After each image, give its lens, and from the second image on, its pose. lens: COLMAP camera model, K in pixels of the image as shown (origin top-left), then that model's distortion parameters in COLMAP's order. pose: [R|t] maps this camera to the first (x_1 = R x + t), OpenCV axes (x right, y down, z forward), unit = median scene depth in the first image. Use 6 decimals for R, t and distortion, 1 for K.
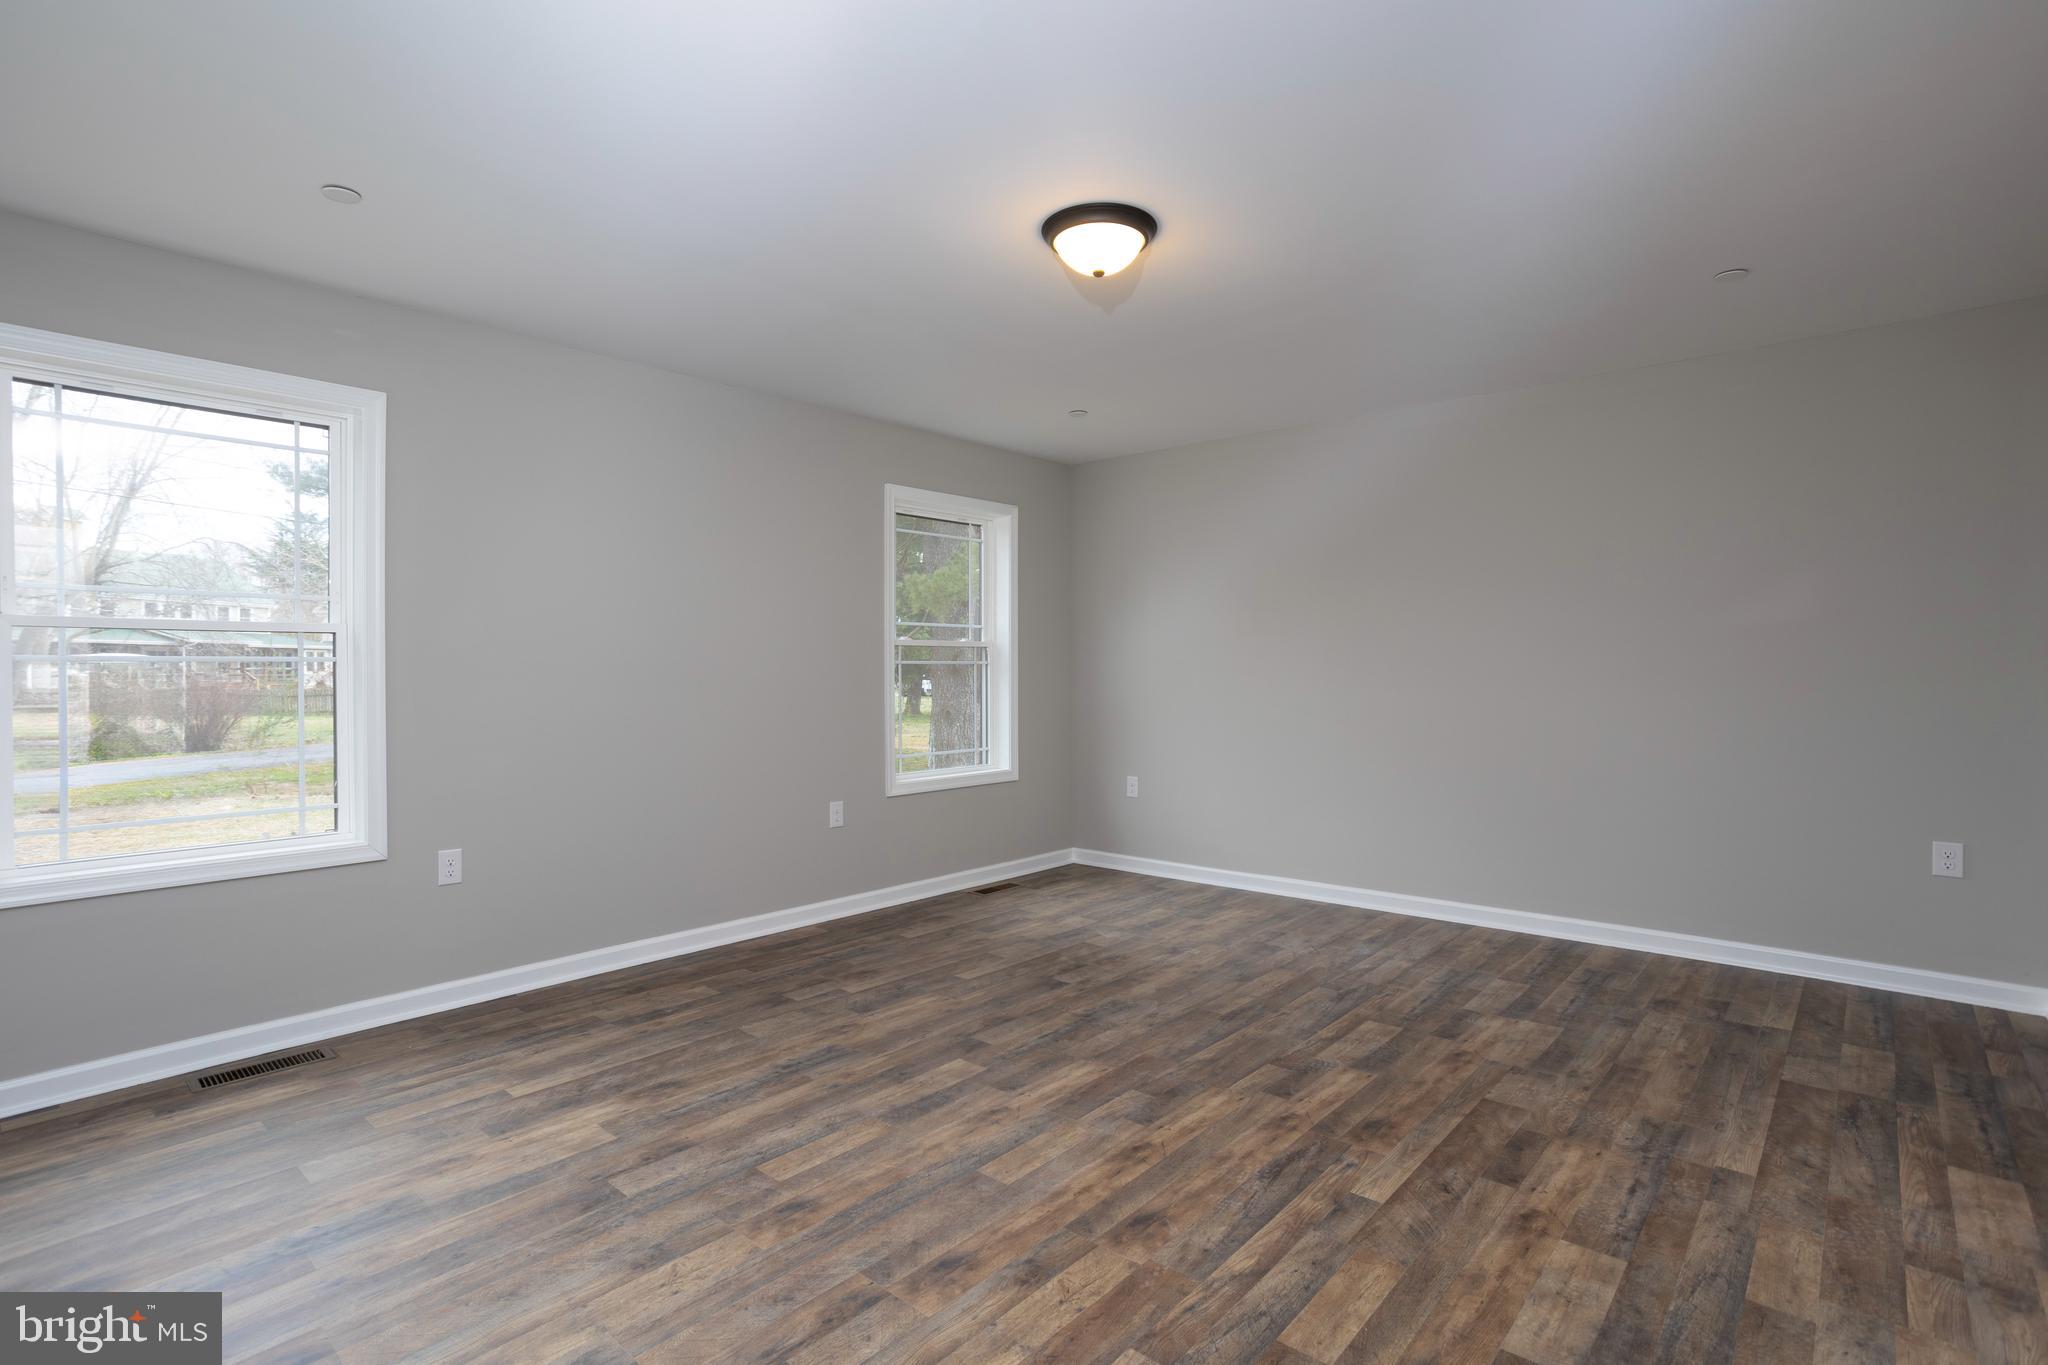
lens RADIAL K [[983.6, 0, 1024.1], [0, 983.6, 676.0], [0, 0, 1]] dist [0.000601, 0.000155]
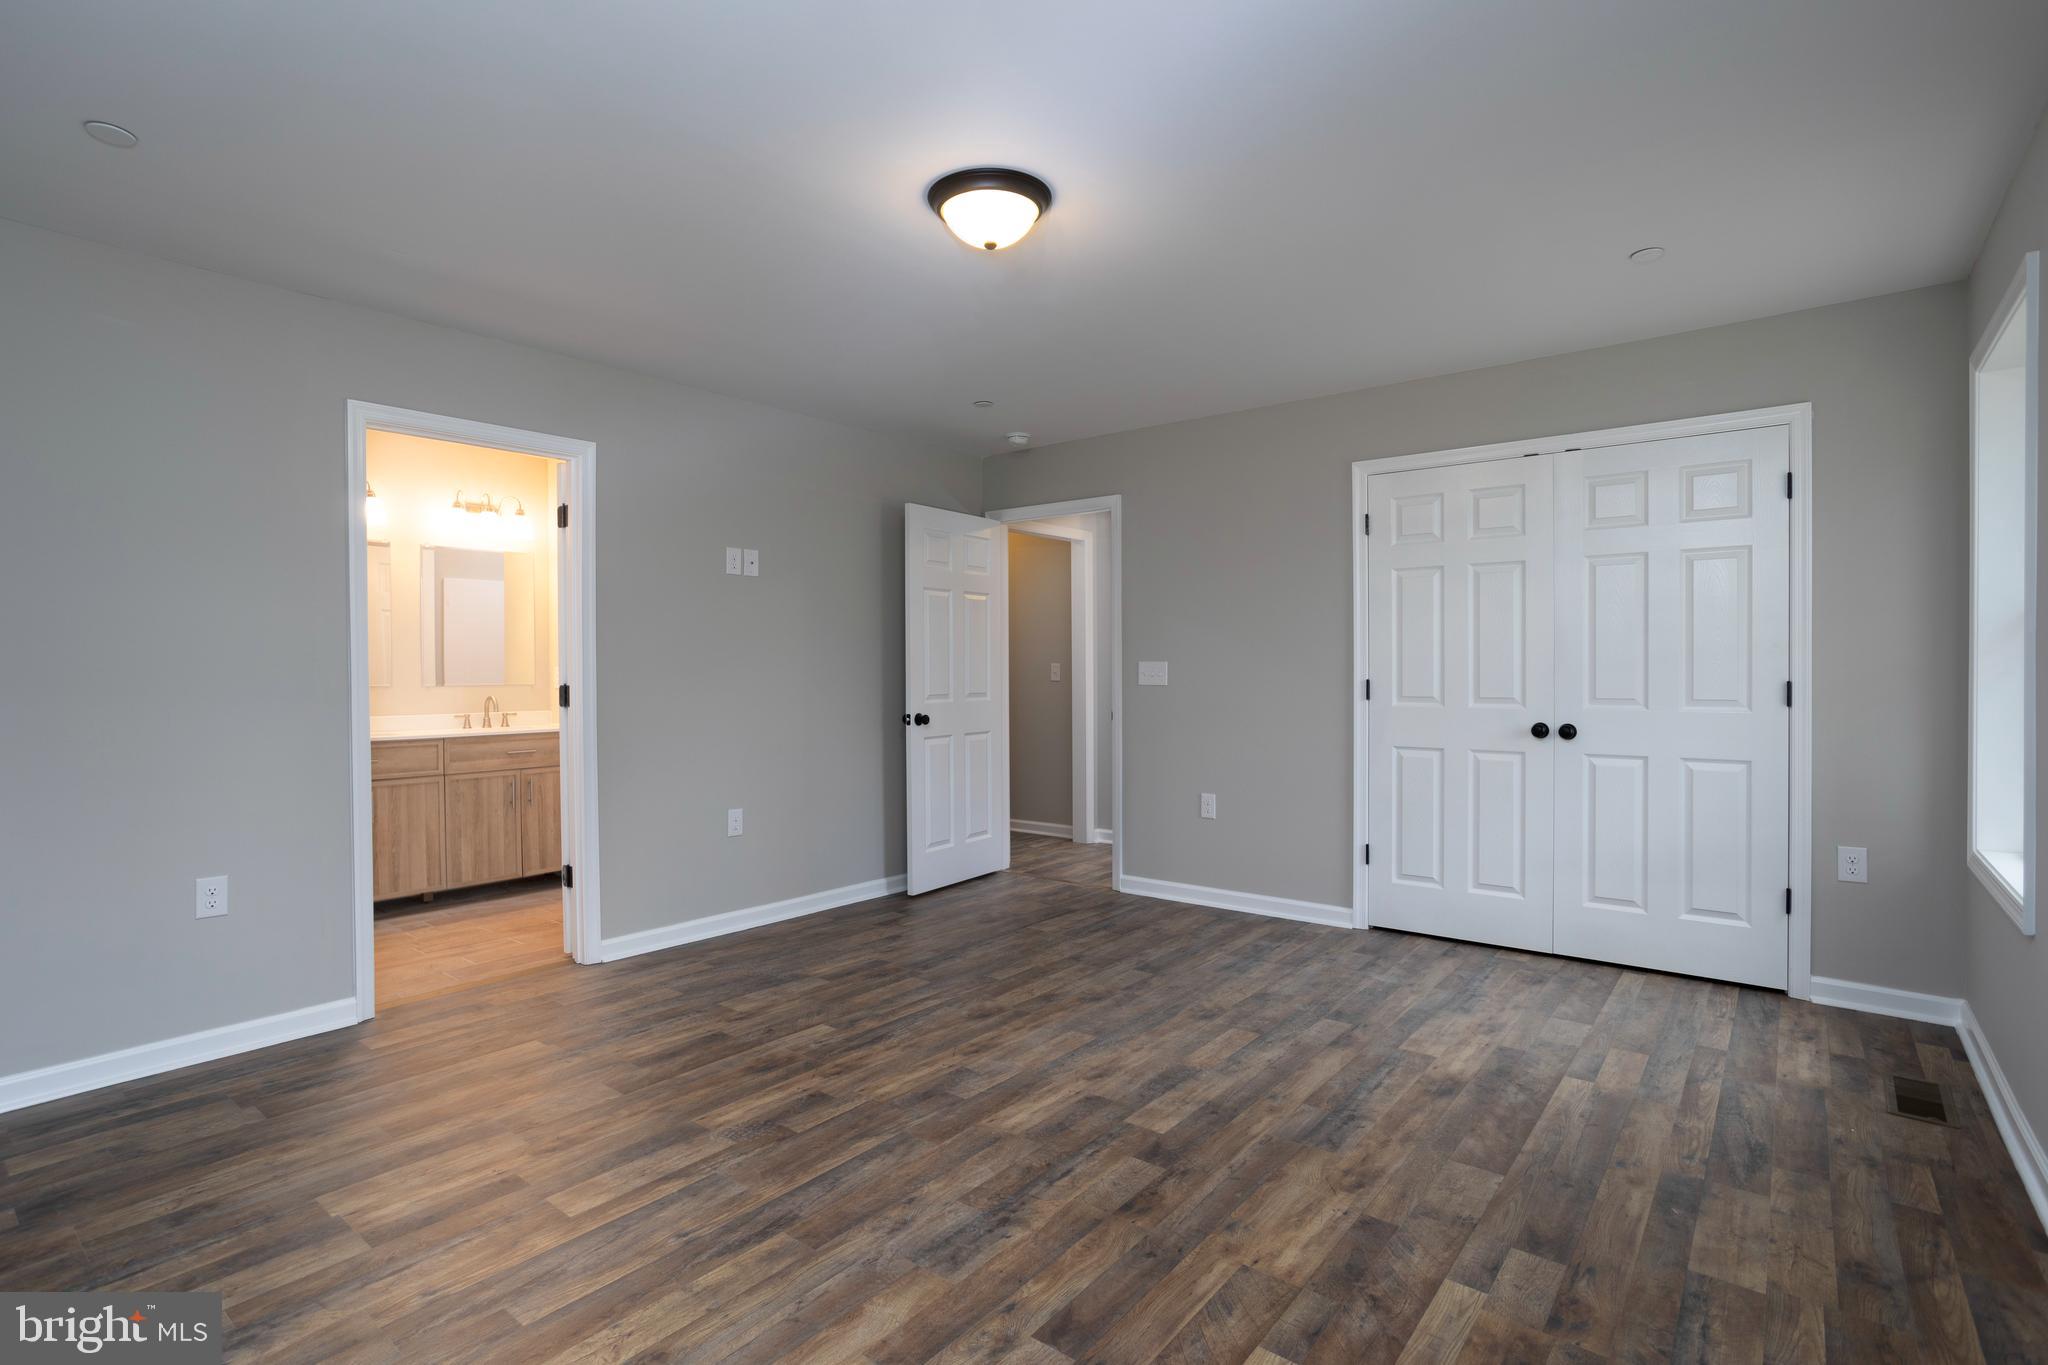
lens RADIAL K [[983.6, 0, 1023.6], [0, 983.6, 679.6], [0, 0, 1]] dist [0.000601, 0.000155]
pose [[-0.998767, 0.012102, -0.048150, 0.095299], [0.011349, 0.999809, 0.015890, -0.011598], [0.048333, 0.015324, -0.998714, 1.984913]]
